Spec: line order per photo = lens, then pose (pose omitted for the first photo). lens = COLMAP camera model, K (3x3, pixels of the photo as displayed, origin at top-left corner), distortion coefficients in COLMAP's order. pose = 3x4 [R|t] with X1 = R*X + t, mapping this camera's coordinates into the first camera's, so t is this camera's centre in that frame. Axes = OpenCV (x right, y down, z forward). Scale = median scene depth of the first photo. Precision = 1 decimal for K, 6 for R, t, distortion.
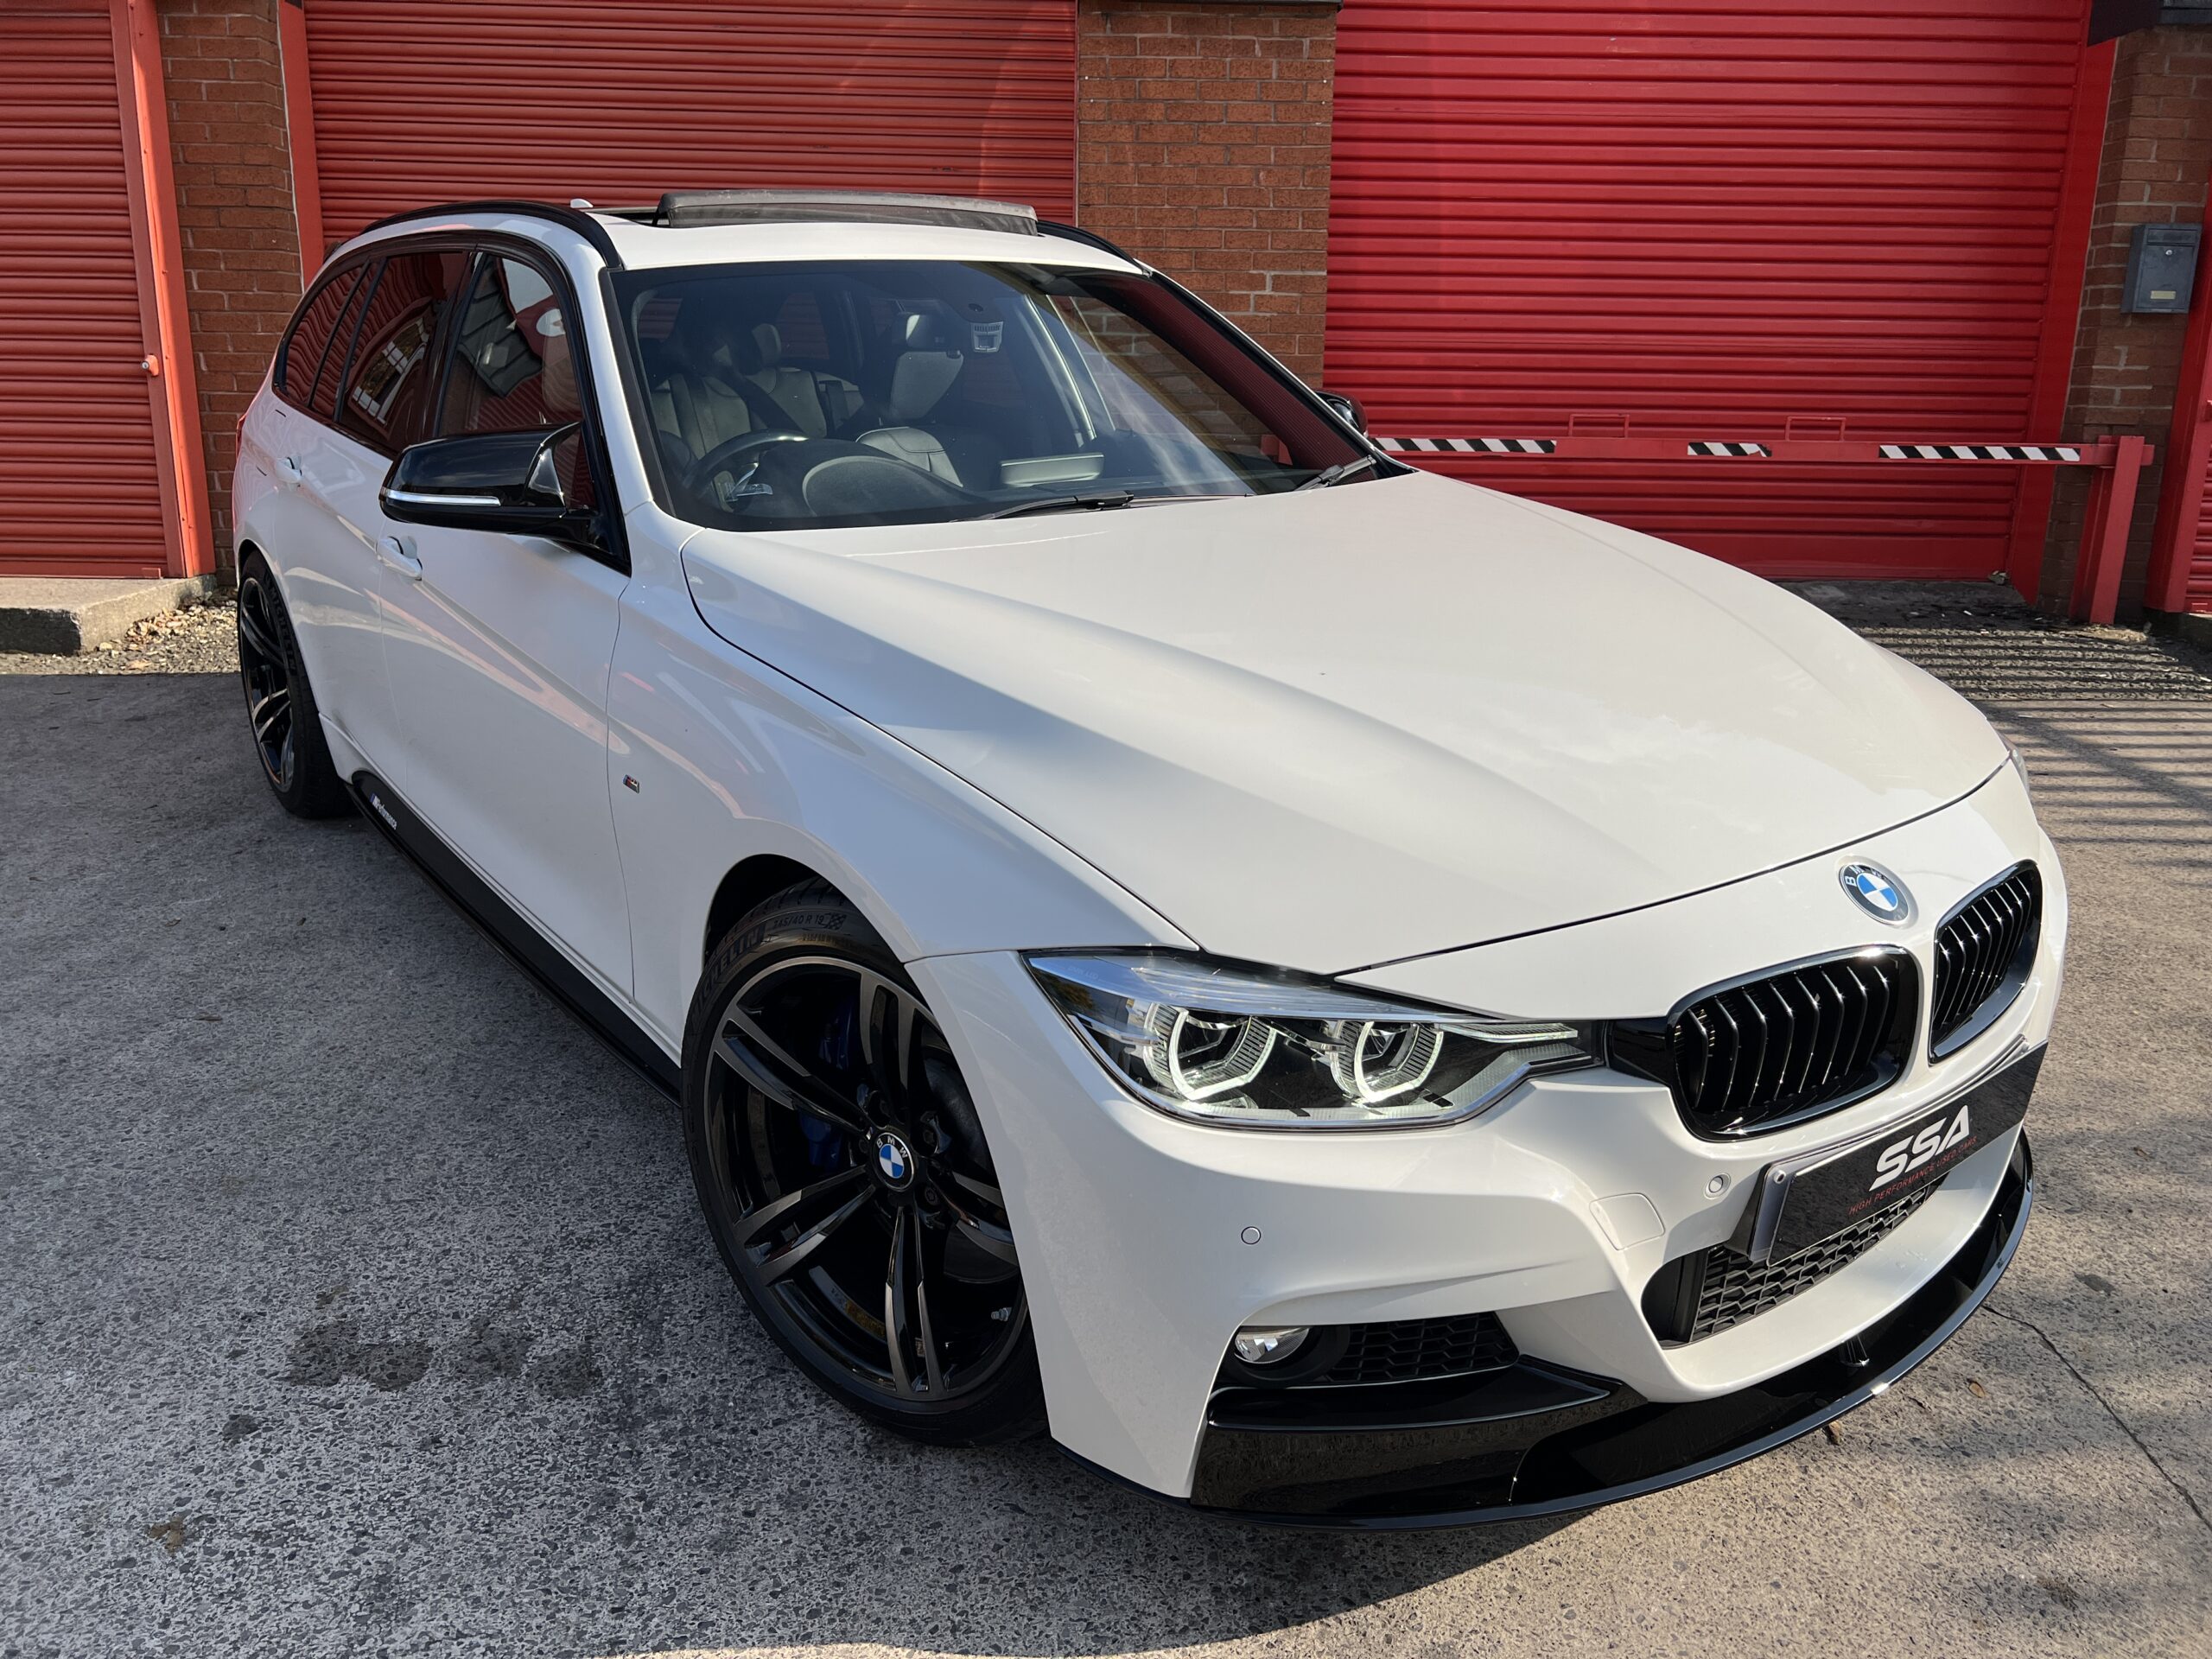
lens RADIAL K [[1679.4, 0, 1099.7], [0, 1679.4, 816.3], [0, 0, 1]] dist [0.040710, -0.050685]
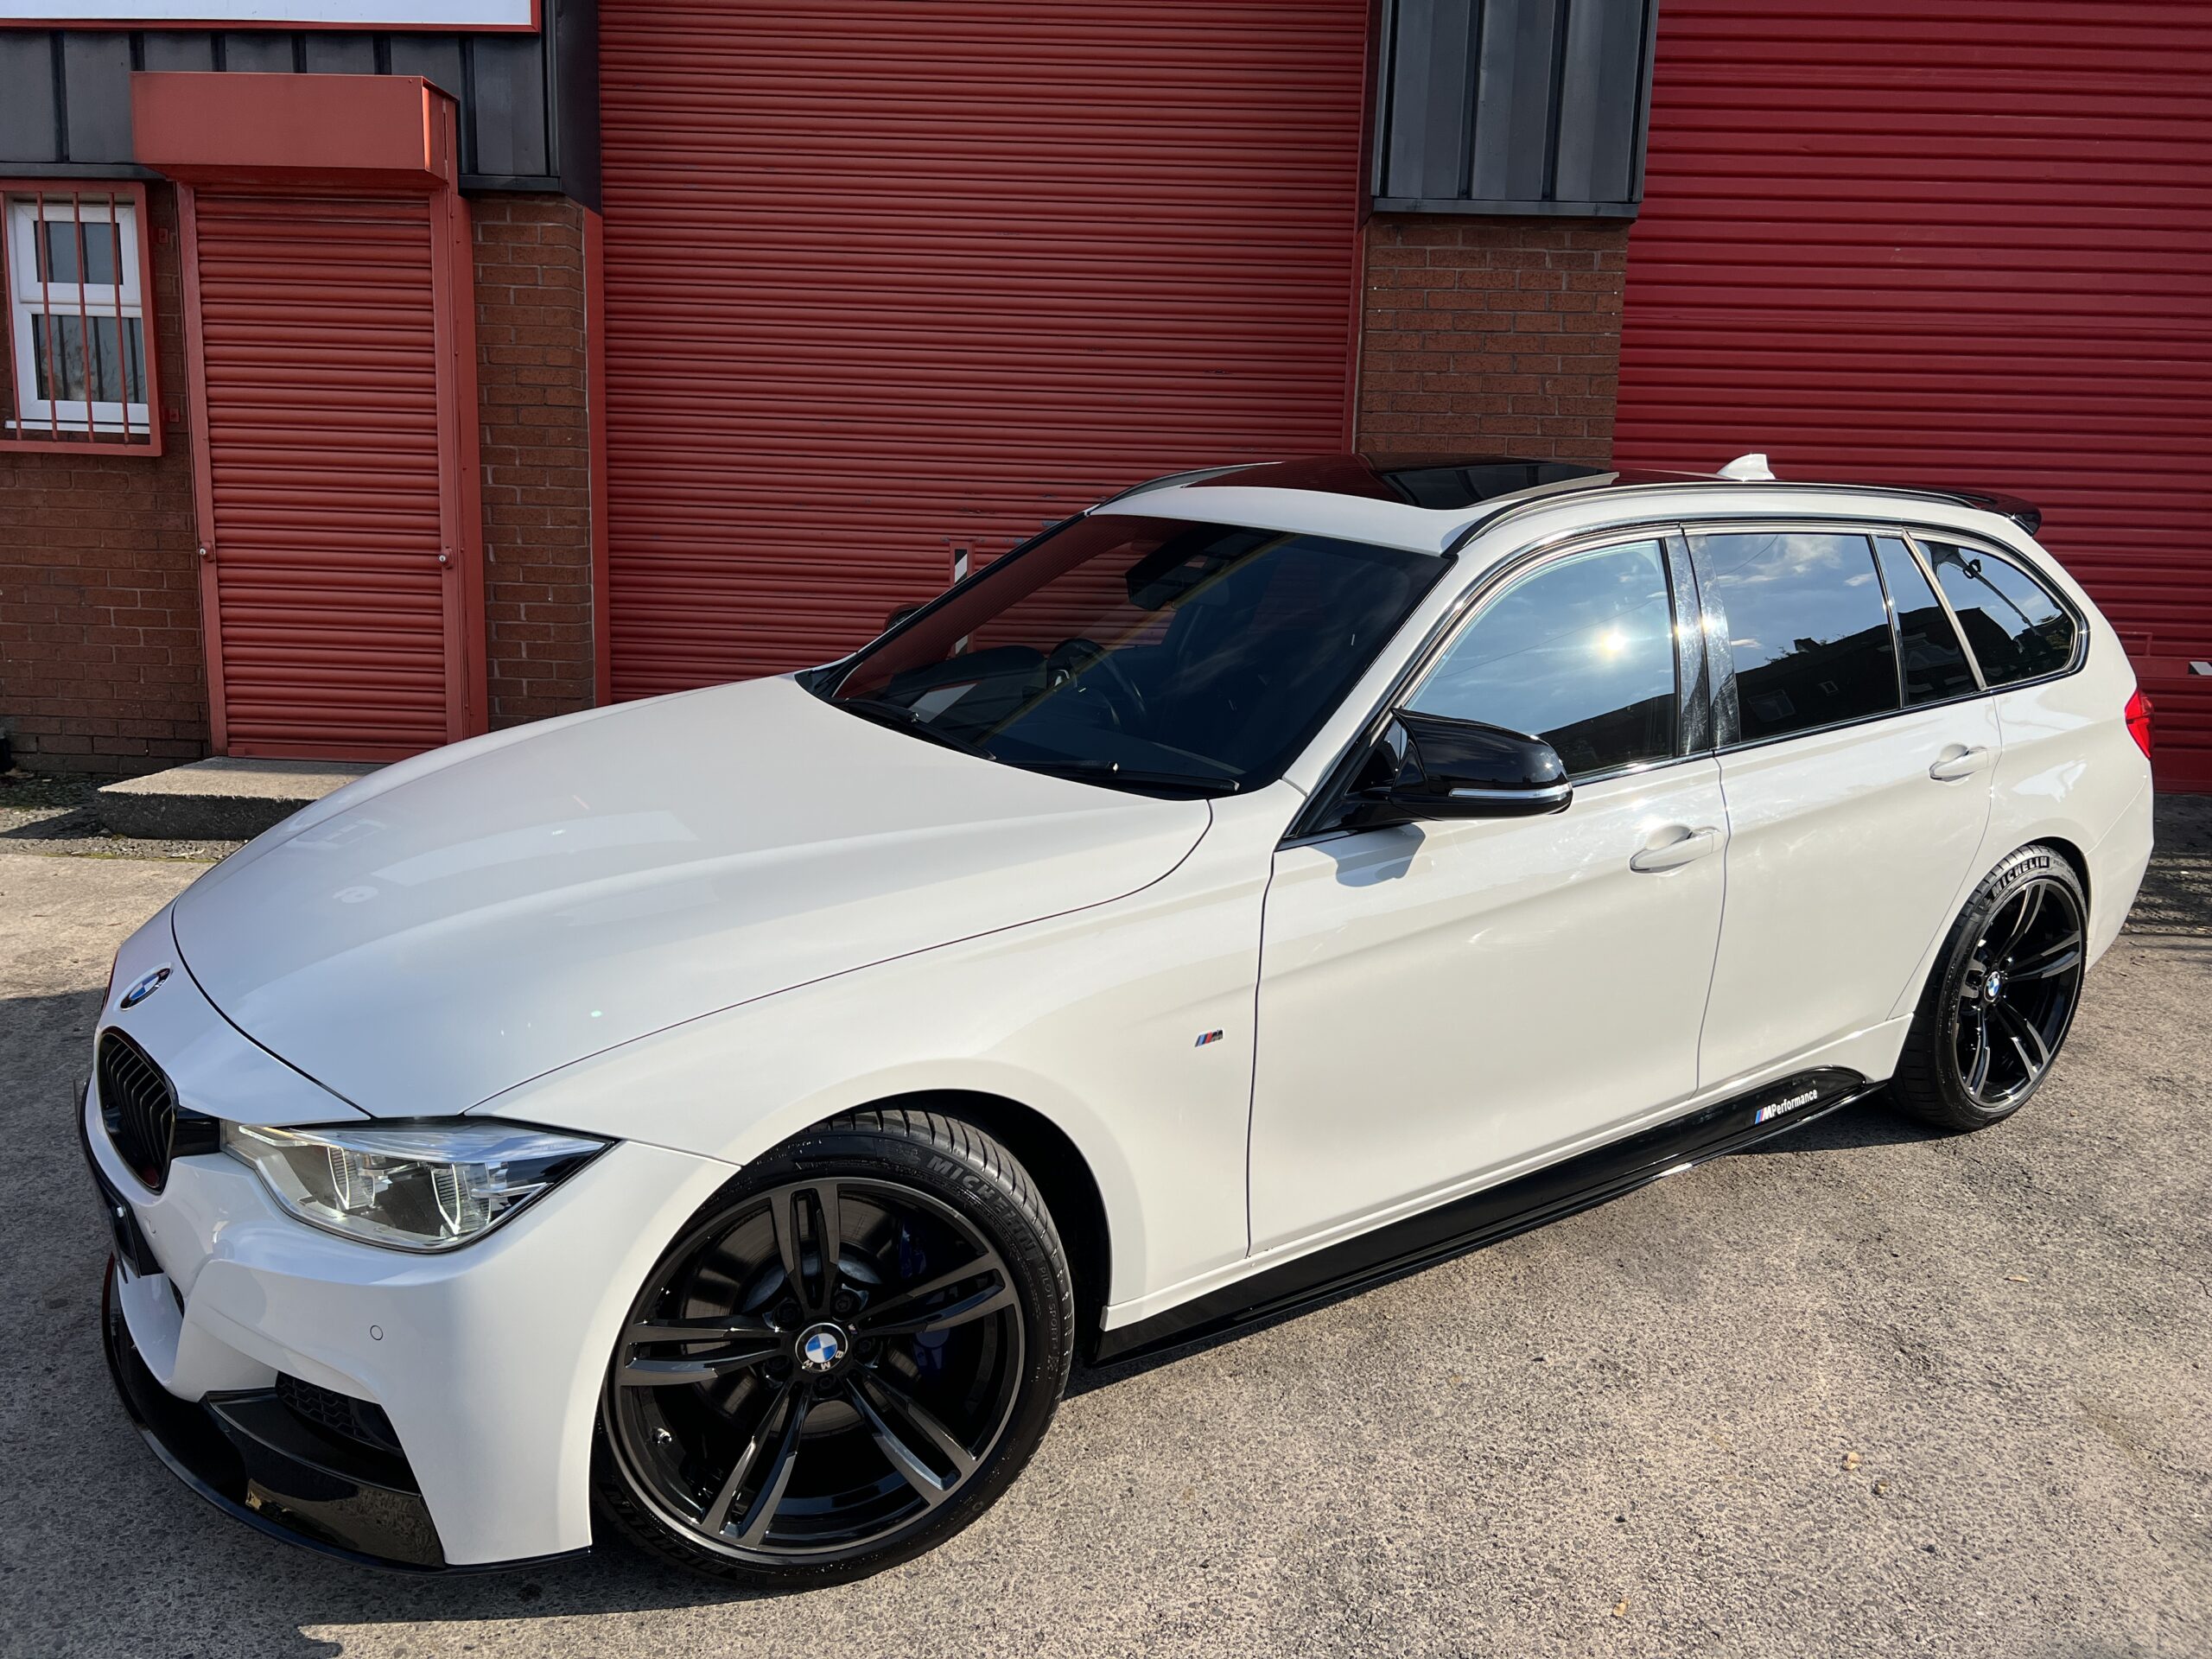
lens RADIAL K [[1679.4, 0, 1099.5], [0, 1679.4, 821.0], [0, 0, 1]] dist [0.040710, -0.050685]
pose [[0.998804, 0.021382, -0.043973, -0.120165], [-0.024478, 0.997168, -0.071114, -0.045927], [0.042328, 0.072105, 0.996498, 0.016232]]
